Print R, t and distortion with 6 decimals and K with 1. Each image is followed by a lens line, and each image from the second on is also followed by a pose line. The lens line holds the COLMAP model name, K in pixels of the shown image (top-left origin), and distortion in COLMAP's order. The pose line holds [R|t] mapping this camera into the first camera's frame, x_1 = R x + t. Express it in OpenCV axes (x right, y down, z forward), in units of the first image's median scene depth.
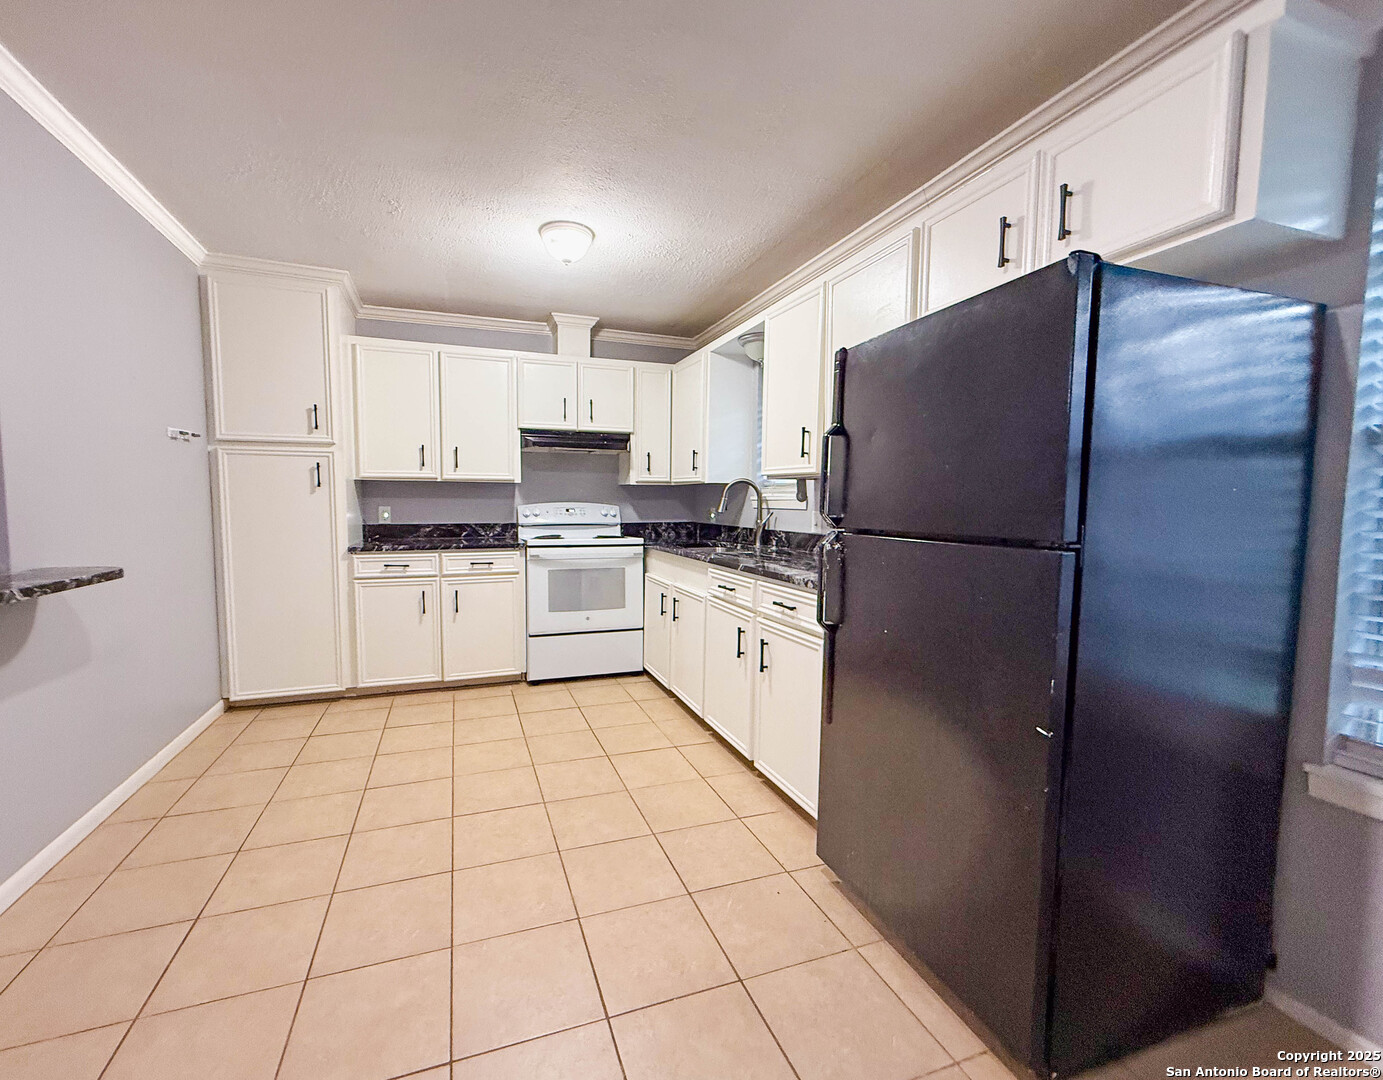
lens RADIAL K [[590.9, 0, 660.4], [0, 590.9, 540.7], [0, 0, 1]] dist [0.000545, -0.000174]
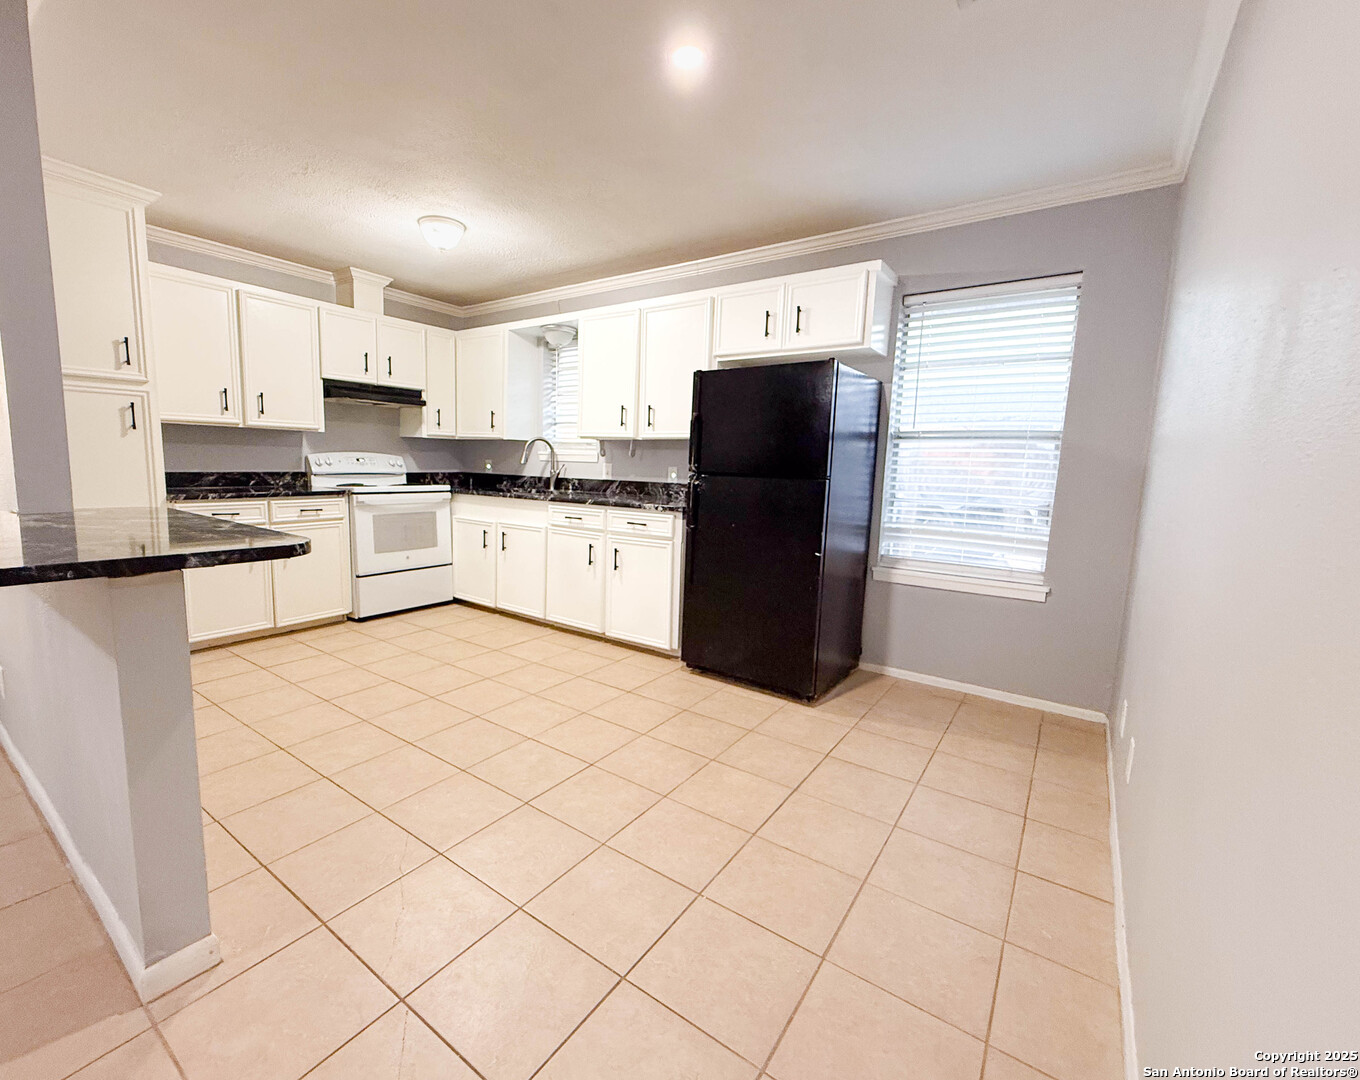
lens RADIAL K [[600.9, 0, 639.3], [0, 600.9, 538.0], [0, 0, 1]] dist [0.000639, -0.000046]
pose [[0.824355, -0.056039, 0.563293, -0.411663], [0.016943, 0.997085, 0.074399, 0.017983], [-0.565820, -0.051787, 0.822901, -0.187760]]
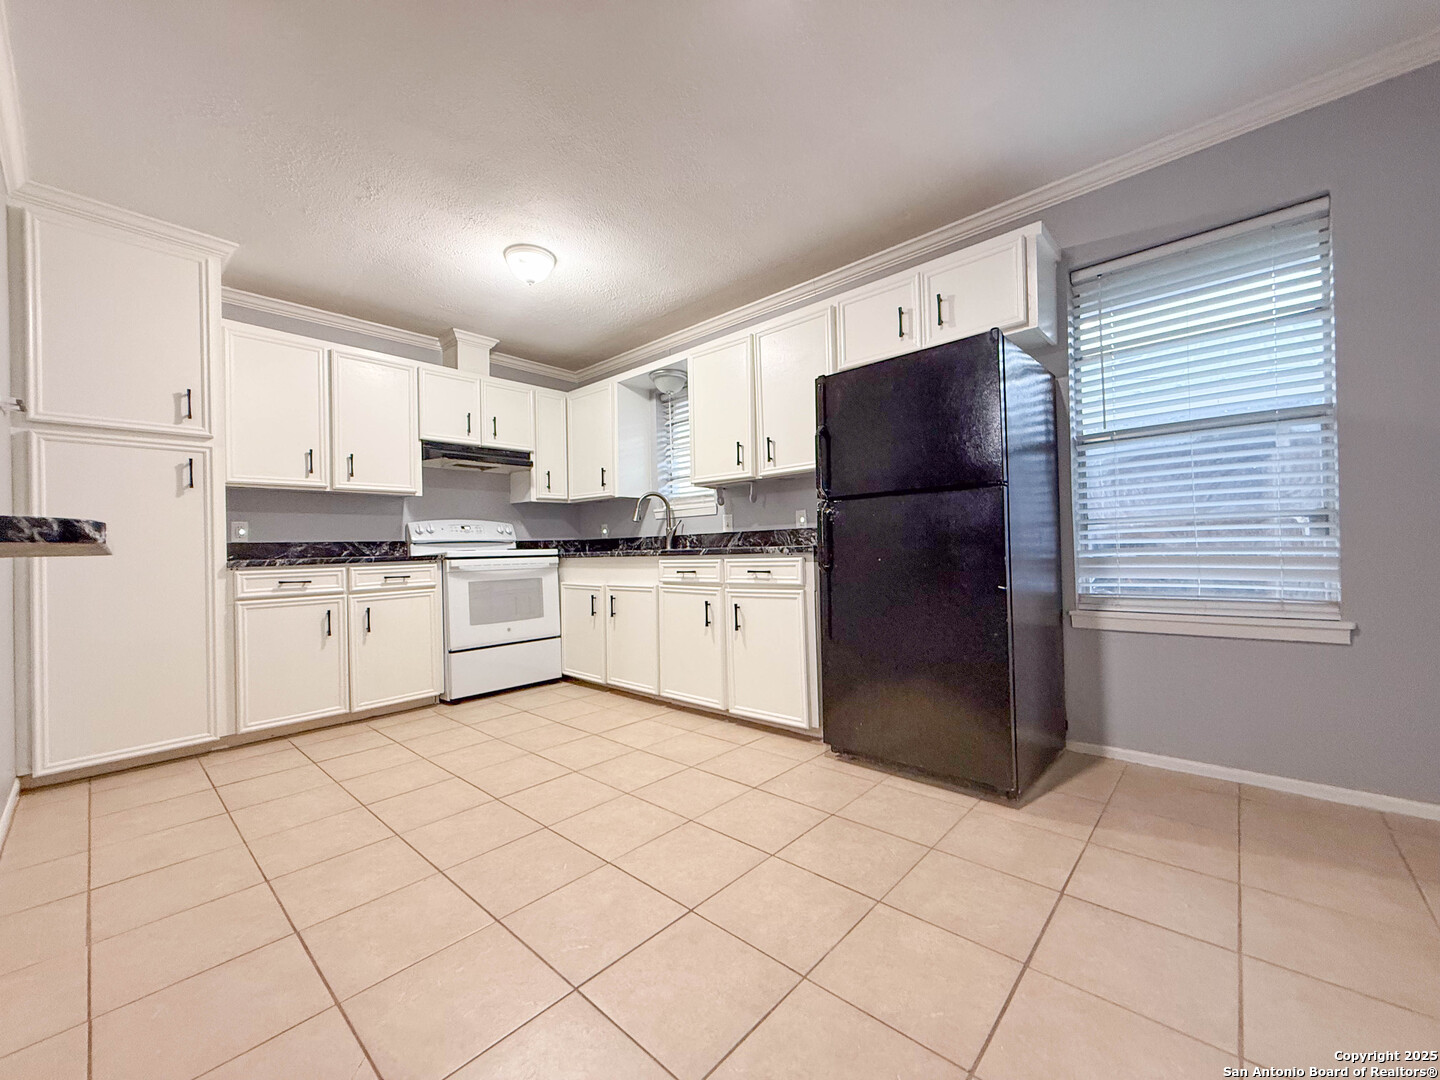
lens RADIAL K [[573.9, 0, 720.0], [0, 573.9, 540.0], [0, 0, 1]] dist [0.000479, 0.000237]
pose [[0.876776, -0.022659, 0.480365, -0.280775], [0.065134, 0.995280, -0.071936, 0.075950], [-0.476467, 0.094359, 0.874114, -0.035464]]
